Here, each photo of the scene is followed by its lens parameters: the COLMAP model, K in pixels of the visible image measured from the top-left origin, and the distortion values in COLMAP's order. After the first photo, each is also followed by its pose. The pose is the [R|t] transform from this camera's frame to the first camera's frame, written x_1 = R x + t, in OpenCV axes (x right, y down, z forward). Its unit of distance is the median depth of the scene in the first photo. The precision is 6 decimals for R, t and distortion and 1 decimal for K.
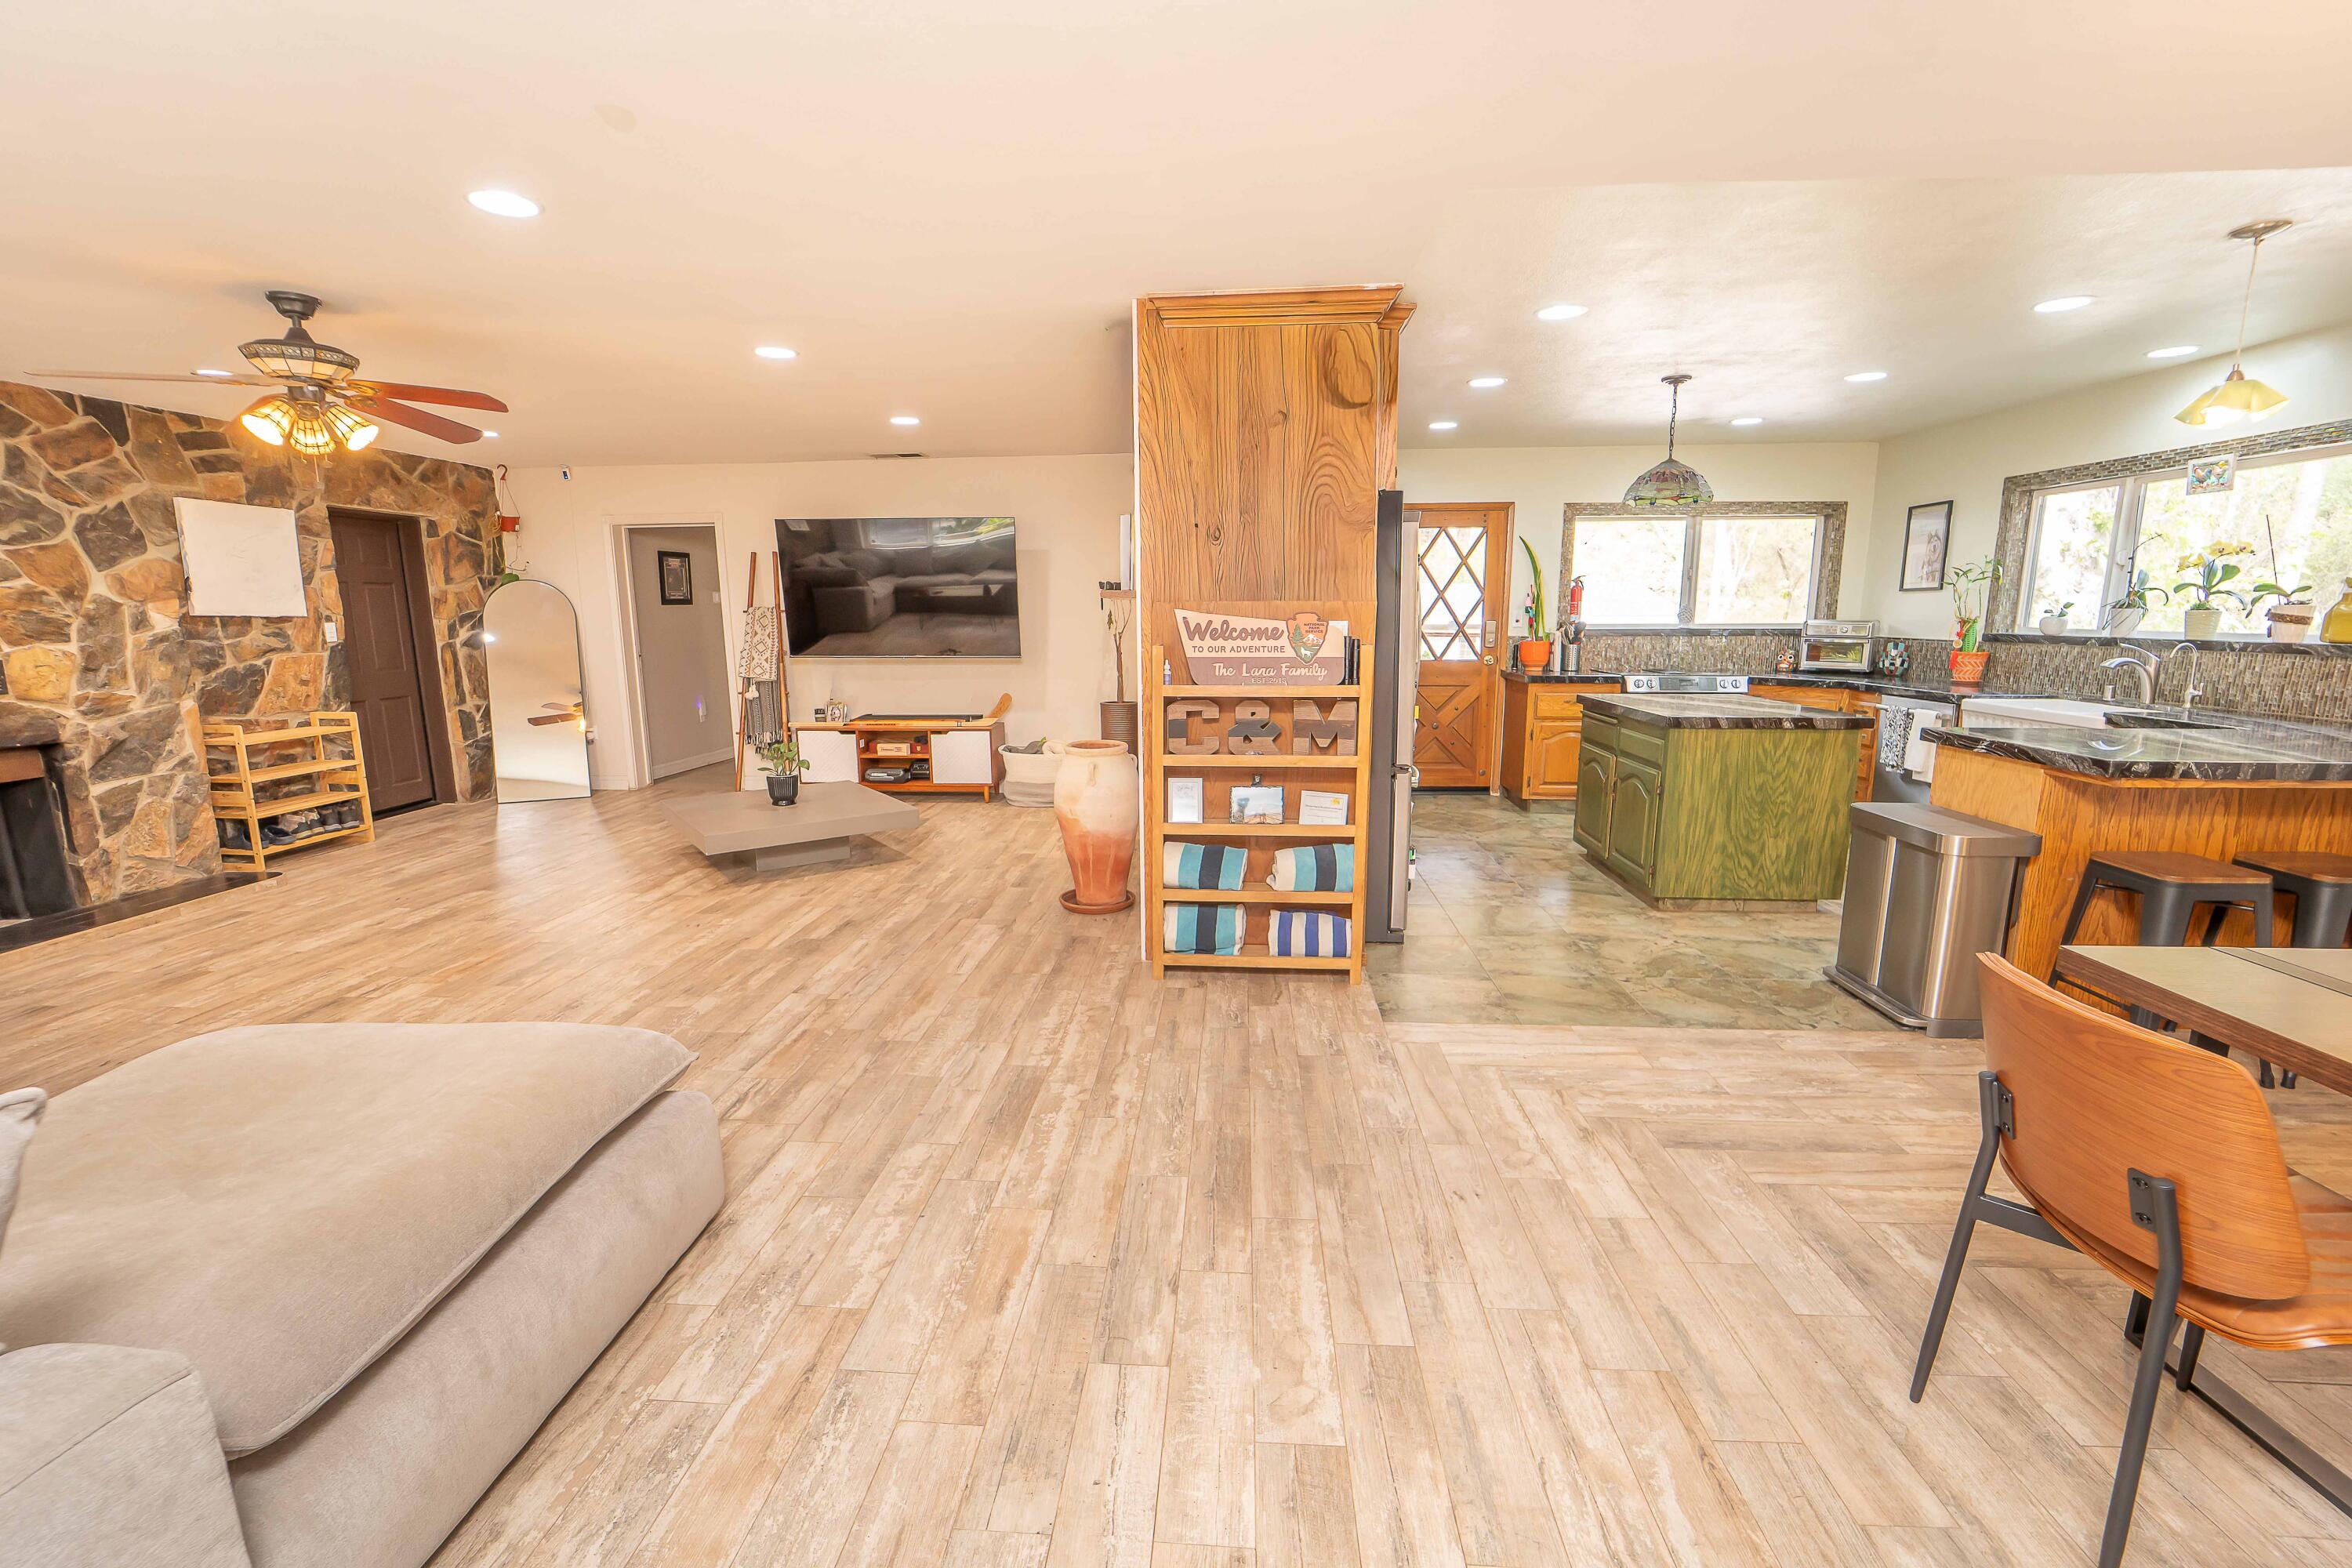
lens RADIAL K [[973.4, 0, 1177.9], [0, 973.4, 787.6], [0, 0, 1]] dist [-0.023794, 0.000111]
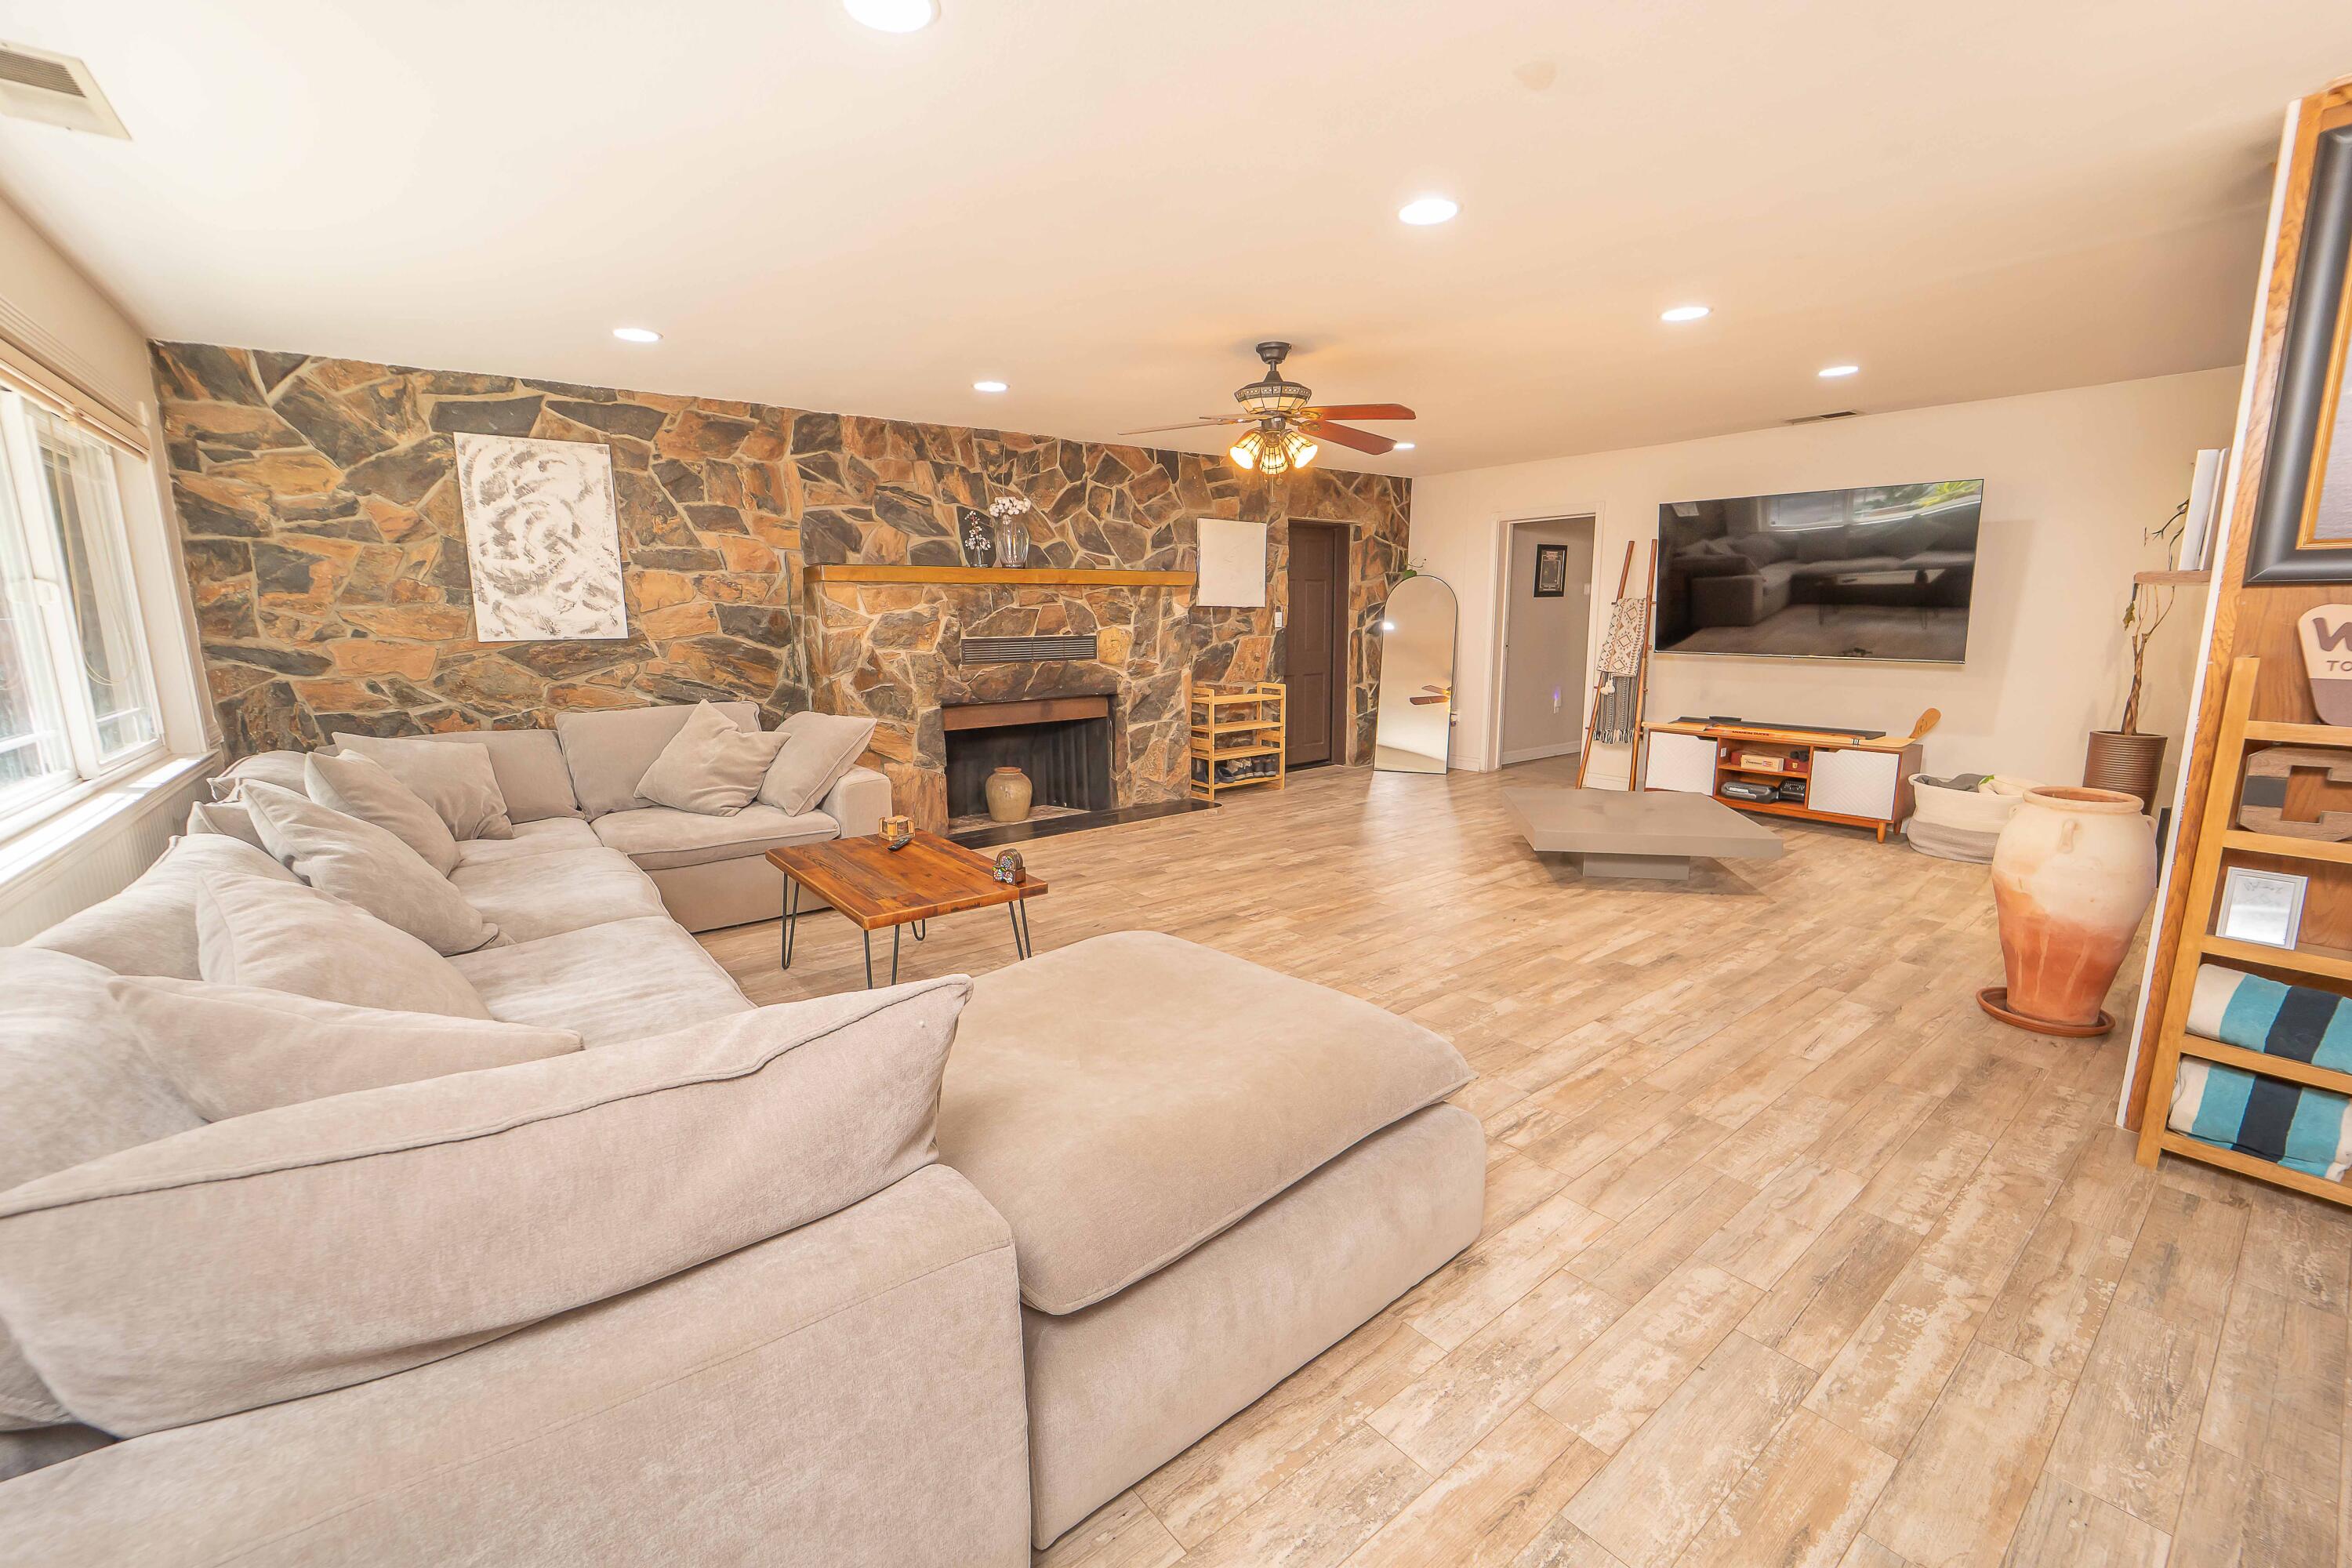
lens RADIAL K [[967.6, 0, 1180.0], [0, 967.6, 787.7], [0, 0, 1]] dist [-0.017935, -0.000167]
pose [[0.670852, 0.132024, -0.729744, -0.020383], [-0.125449, 0.990047, 0.063793, -0.011280], [0.730903, 0.048750, 0.680738, 0.064029]]
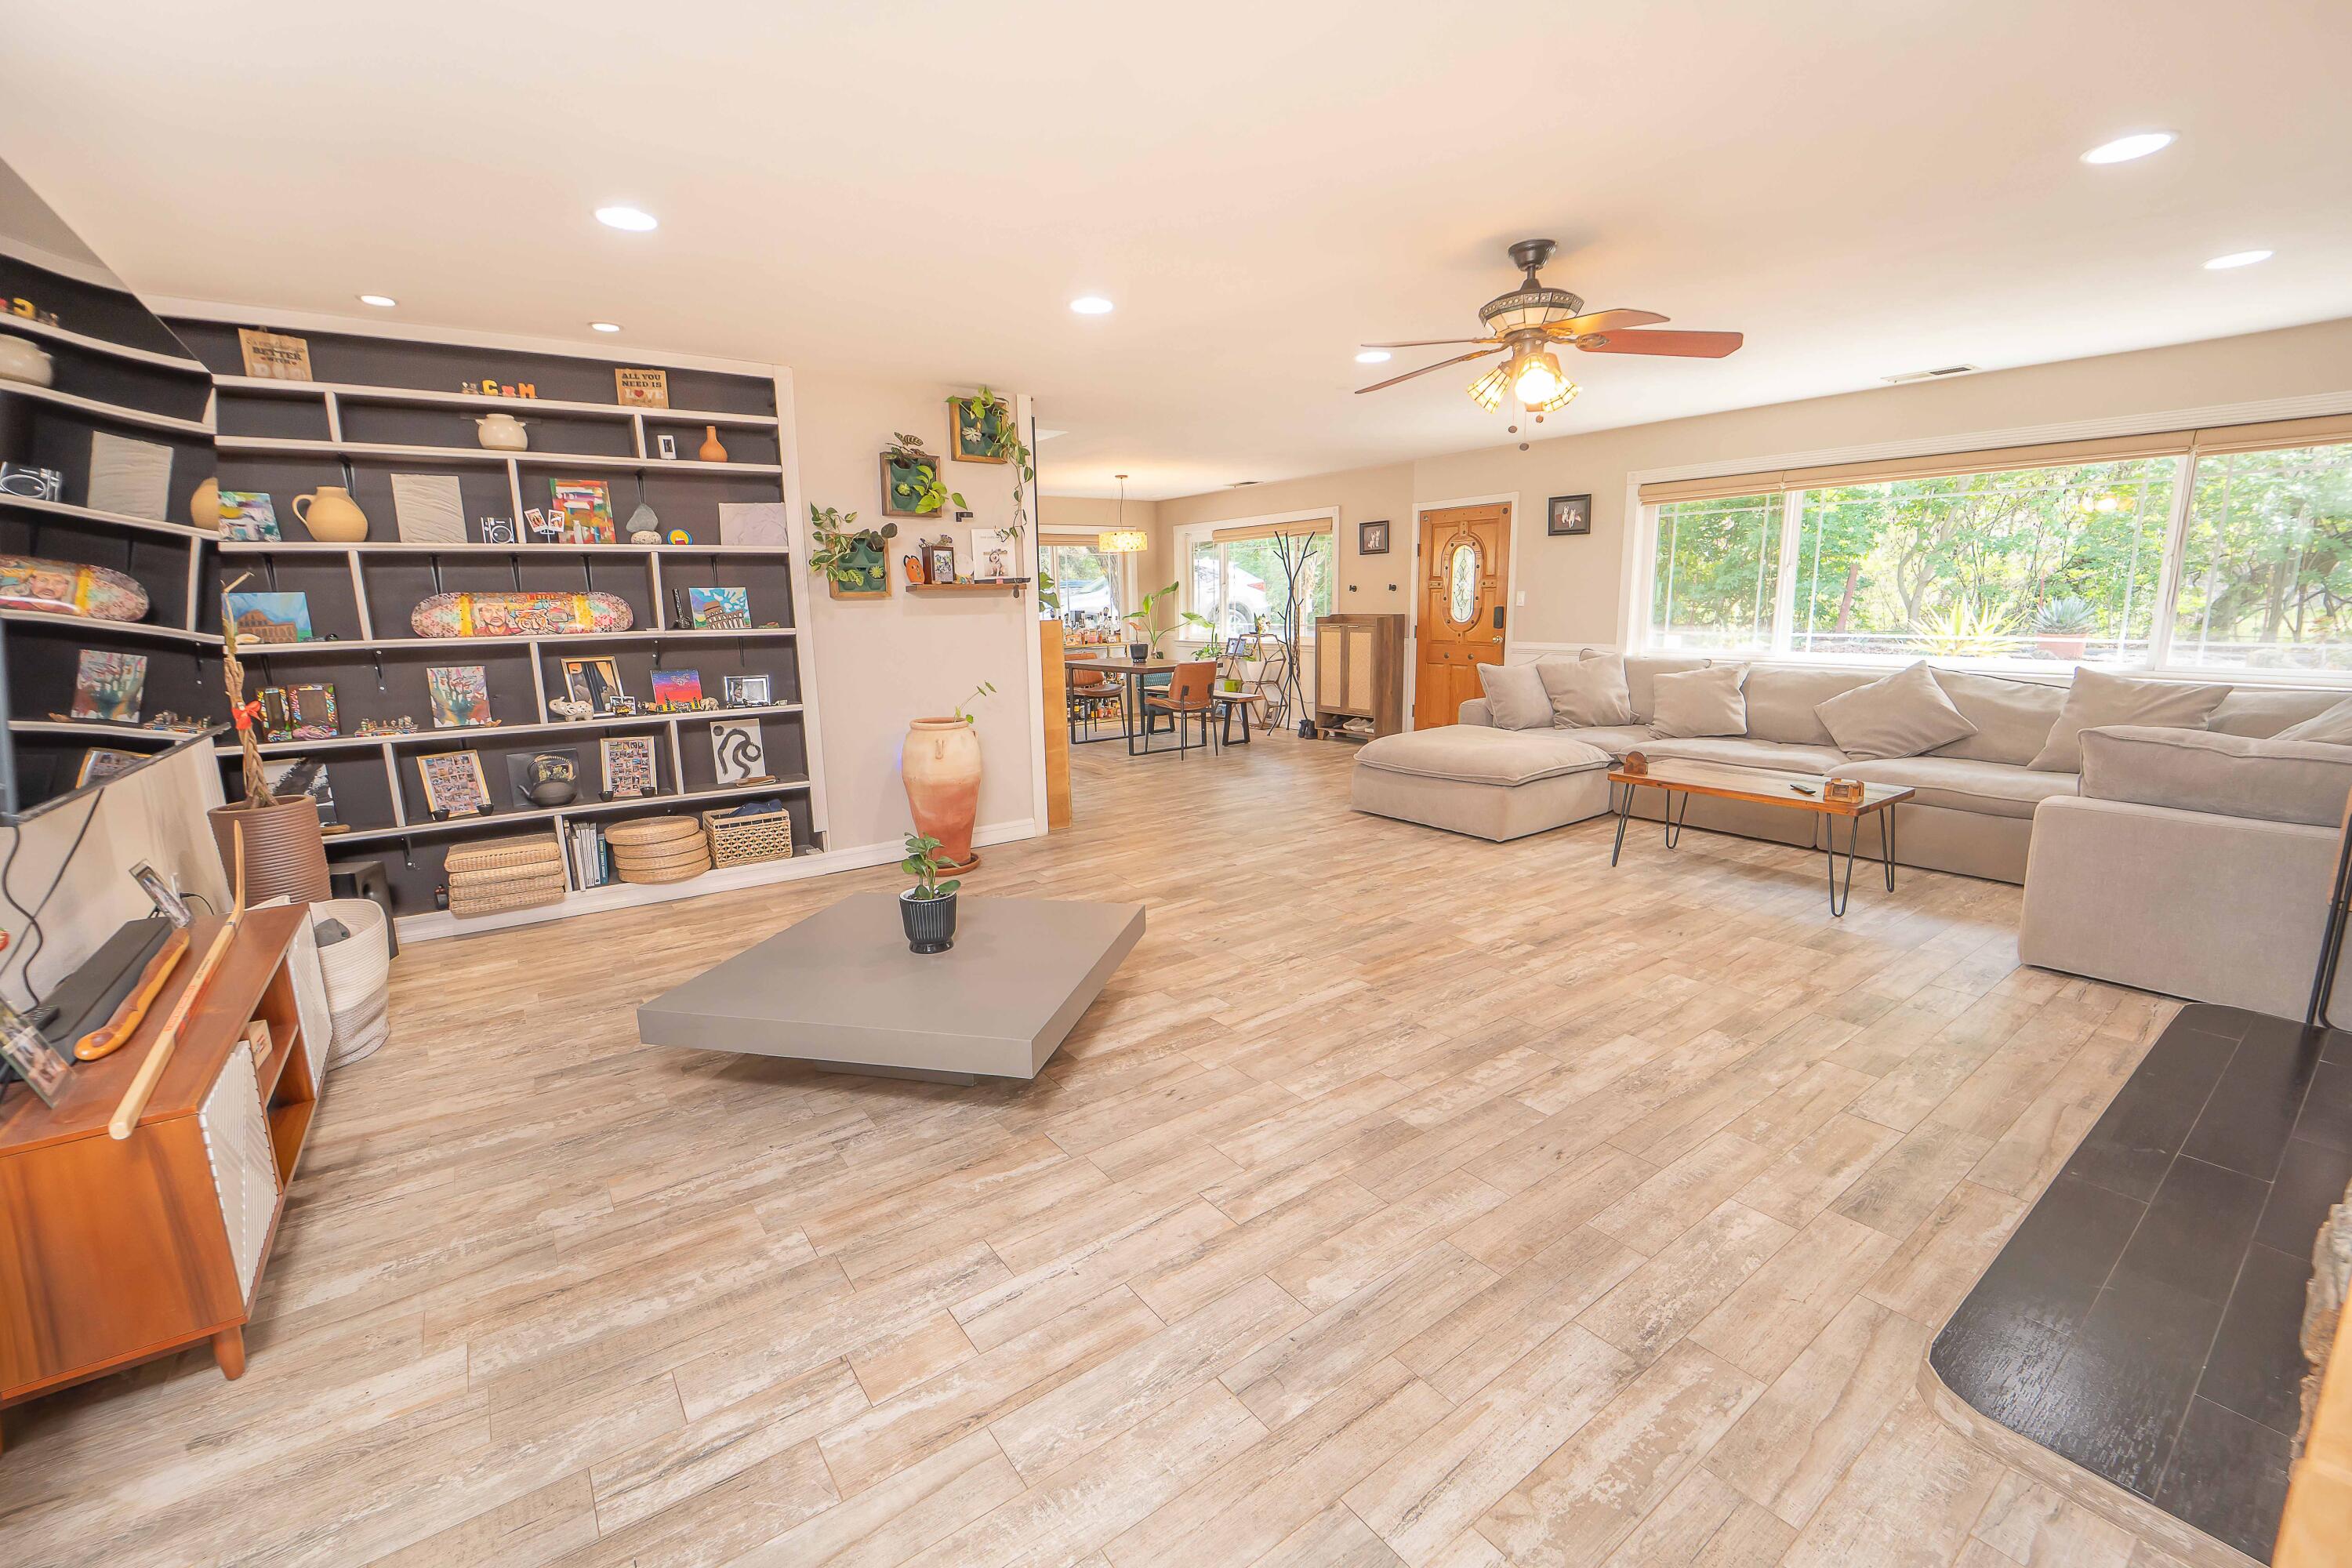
lens RADIAL K [[973.4, 0, 1177.9], [0, 973.4, 787.6], [0, 0, 1]] dist [-0.023794, 0.000111]
pose [[-0.639647, -0.126006, 0.758270, -1.074301], [0.159370, 0.943297, 0.291192, -0.244485], [-0.751966, 0.307106, -0.583295, 1.421711]]
